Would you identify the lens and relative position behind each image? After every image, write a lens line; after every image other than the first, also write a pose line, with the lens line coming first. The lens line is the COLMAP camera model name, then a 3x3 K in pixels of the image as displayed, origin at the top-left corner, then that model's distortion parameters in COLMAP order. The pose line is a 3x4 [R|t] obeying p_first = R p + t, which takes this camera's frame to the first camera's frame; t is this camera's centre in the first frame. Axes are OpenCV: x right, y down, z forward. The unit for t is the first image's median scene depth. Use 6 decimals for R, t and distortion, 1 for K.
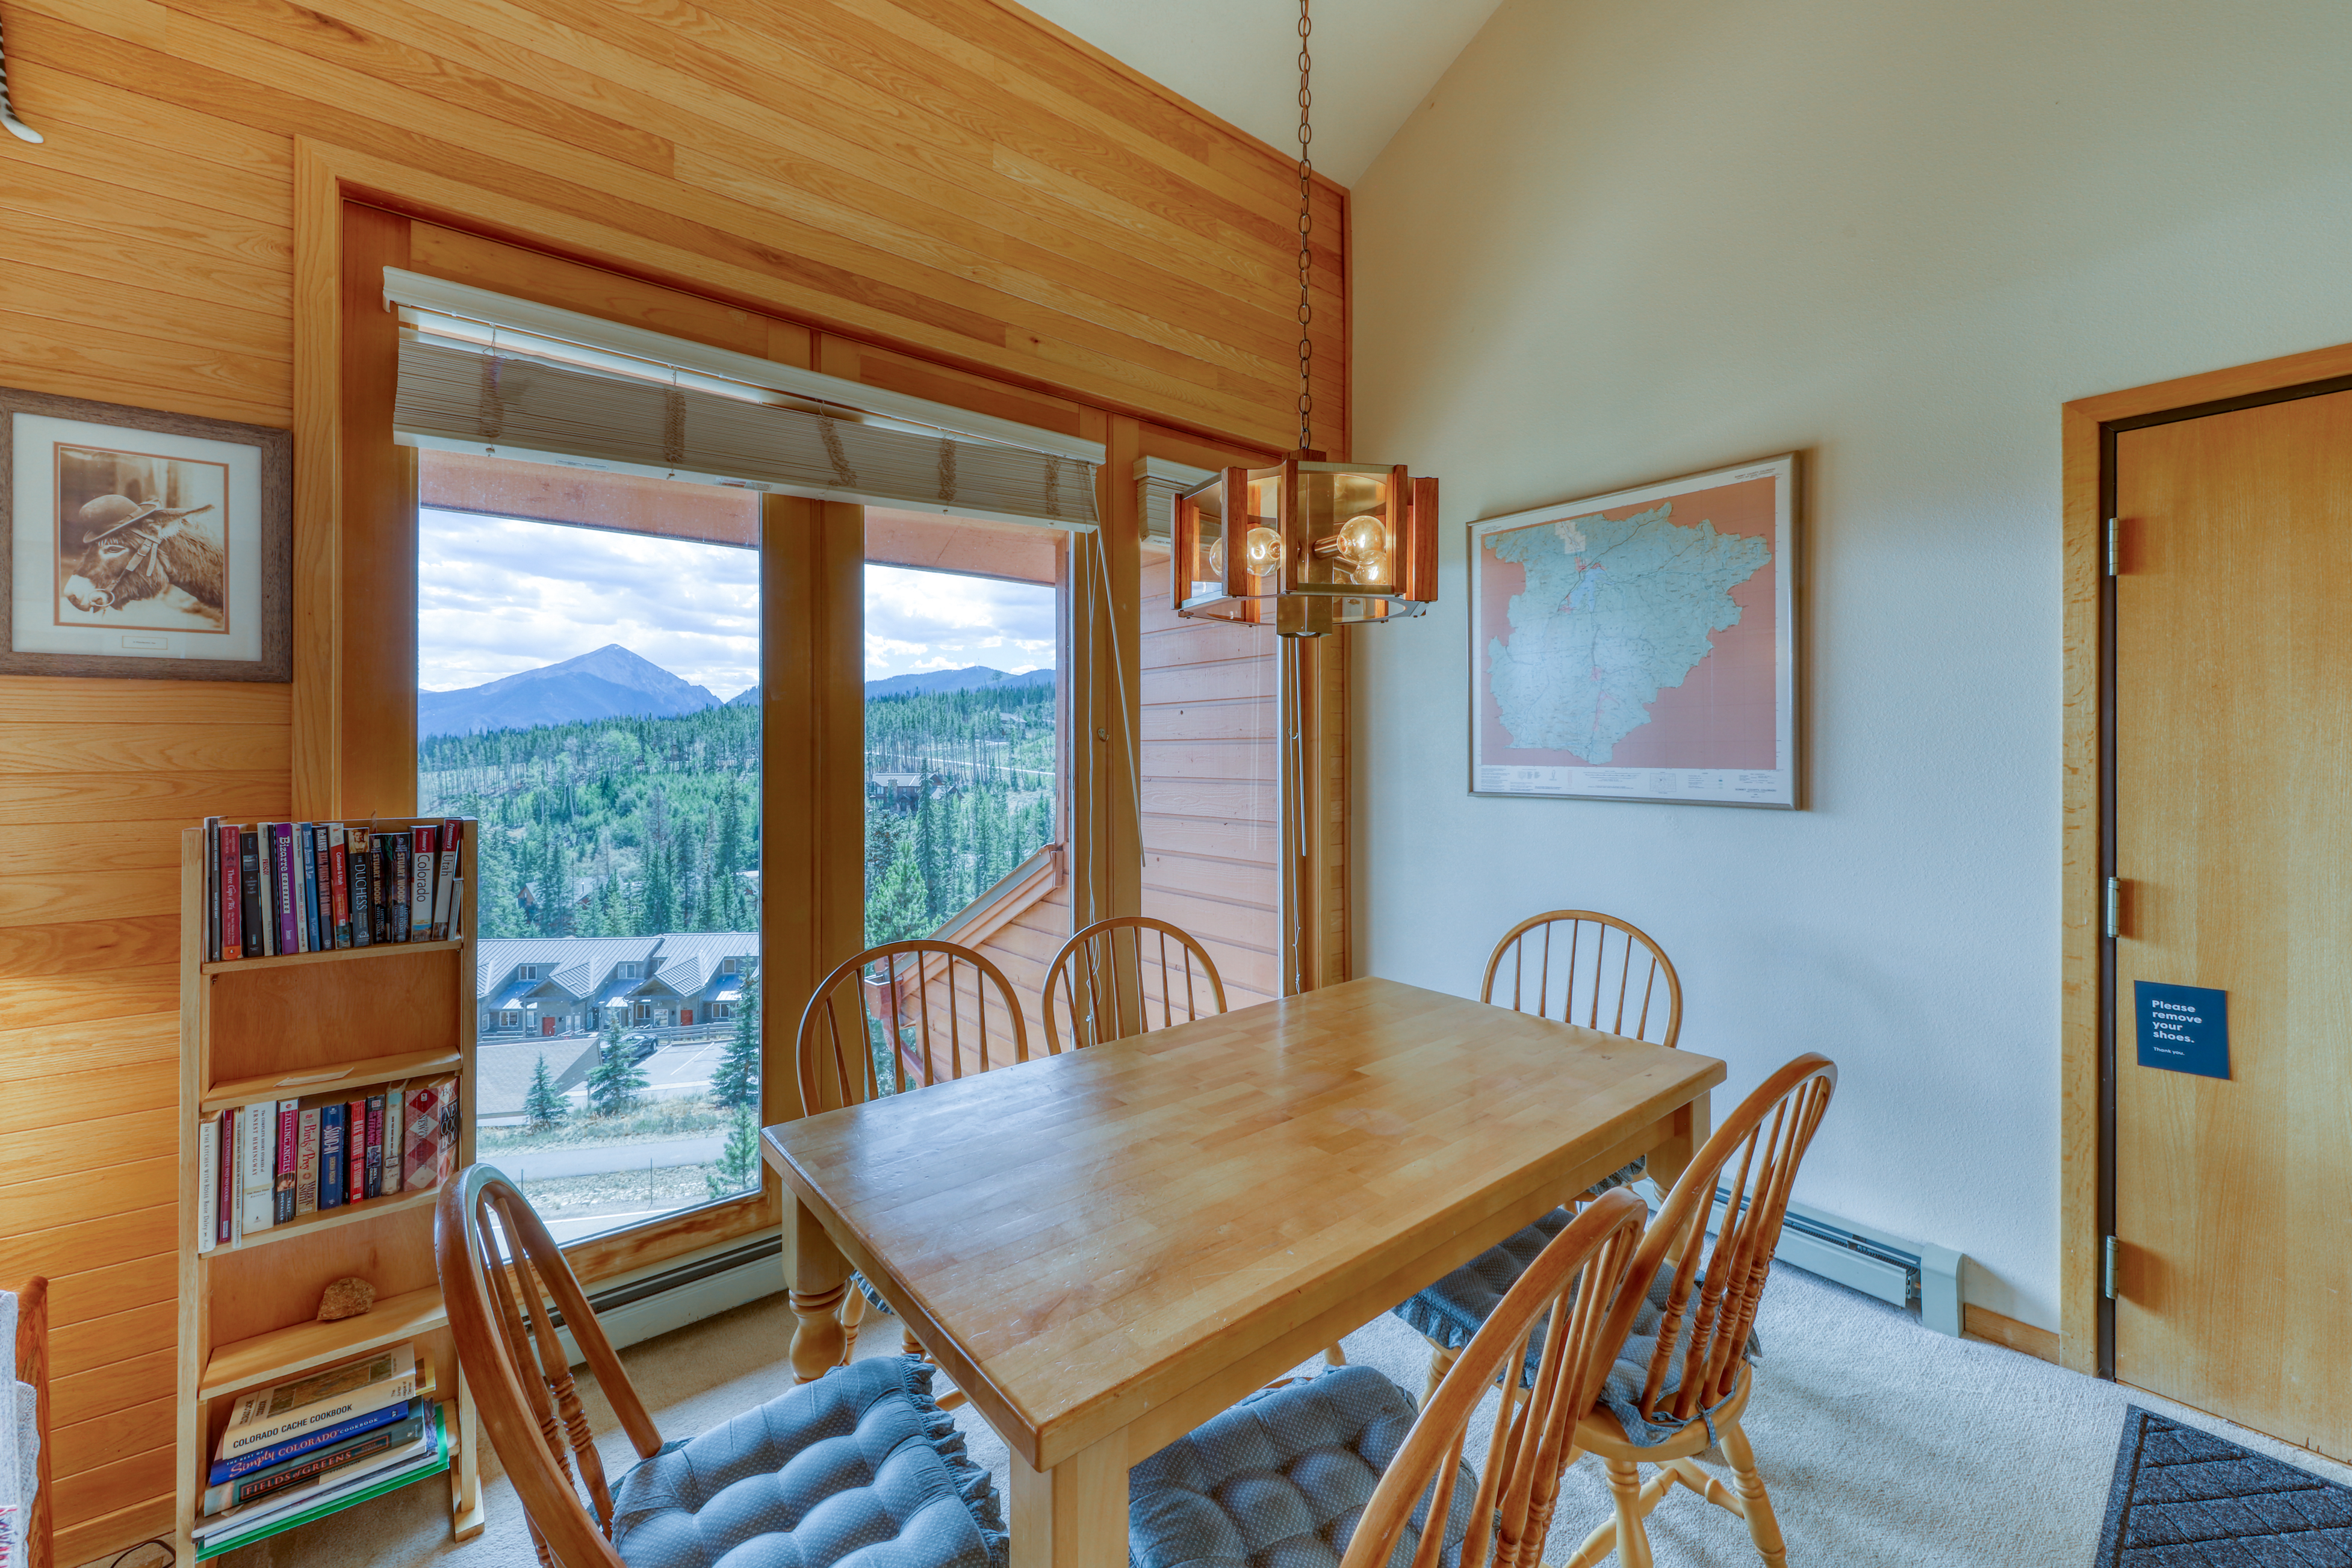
lens RADIAL K [[927.6, 0, 1154.3], [0, 927.6, 745.9], [0, 0, 1]] dist [0.001049, -0.000105]
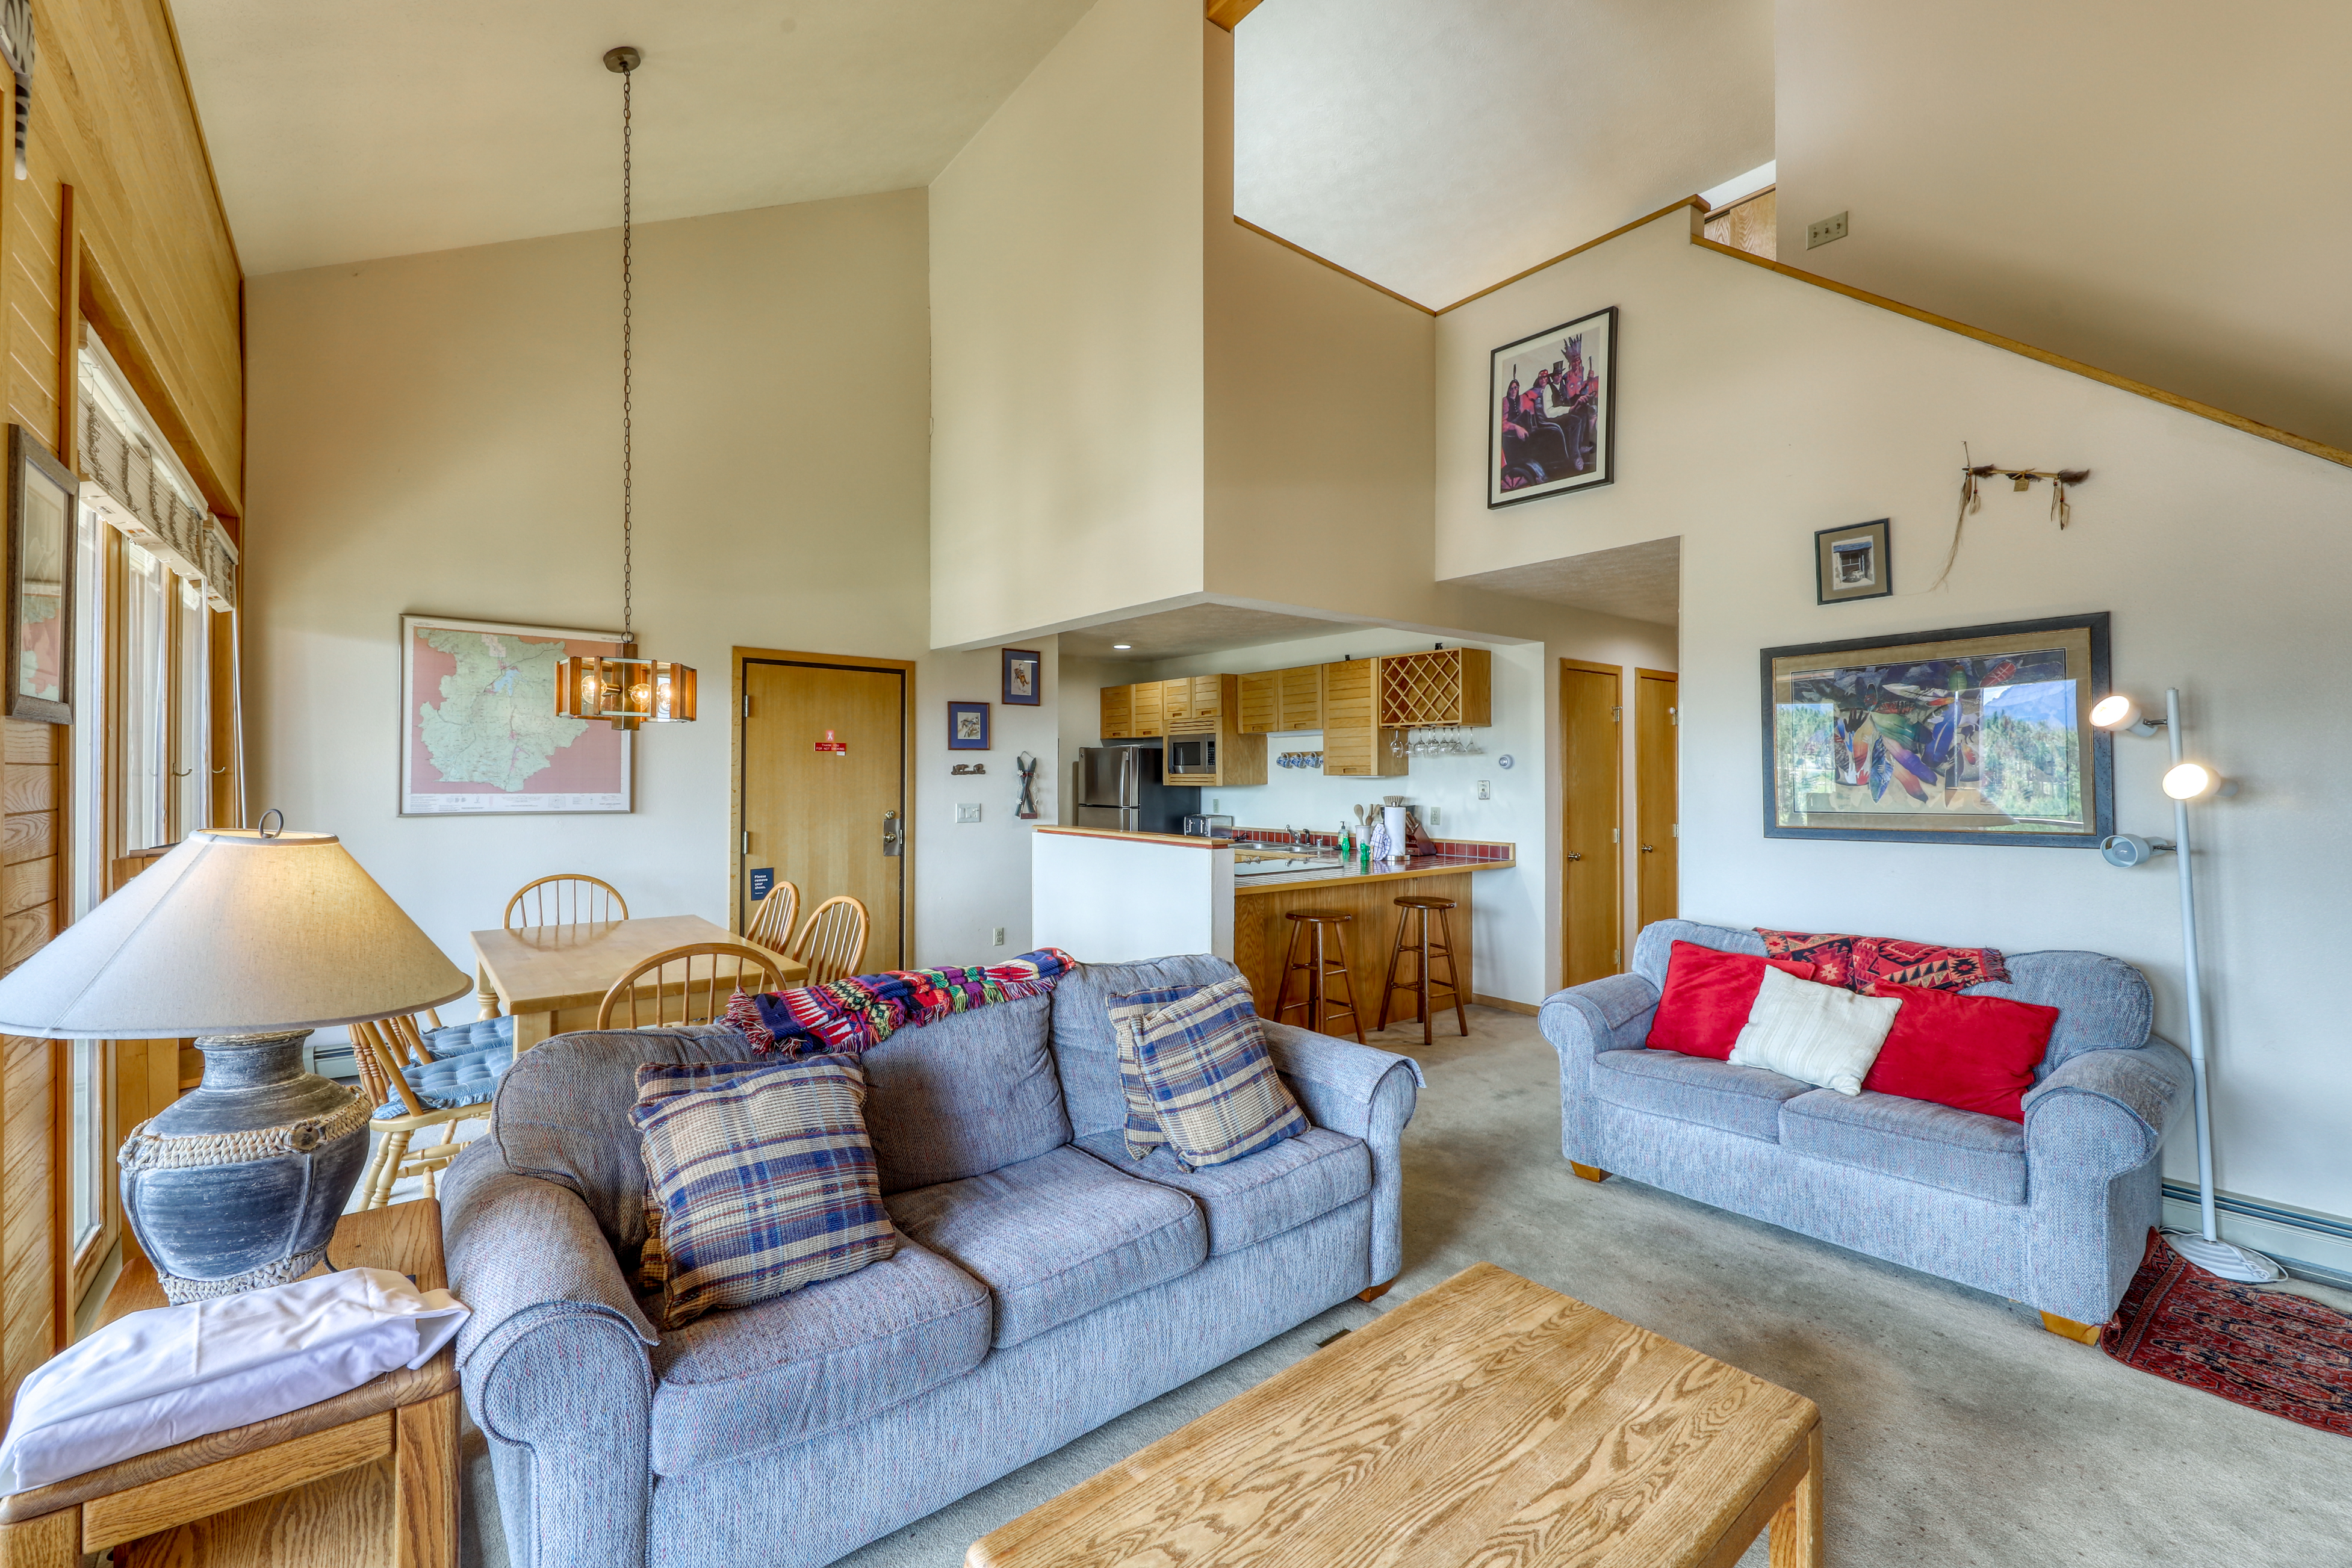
lens RADIAL K [[927.6, 0, 1173.1], [0, 927.6, 777.5], [0, 0, 1]] dist [0.001049, -0.000105]
pose [[-0.033386, 0.006906, 0.999419, -1.279514], [-0.004105, 0.999967, -0.007047, 0.001899], [-0.999434, -0.004337, -0.033356, -0.095216]]
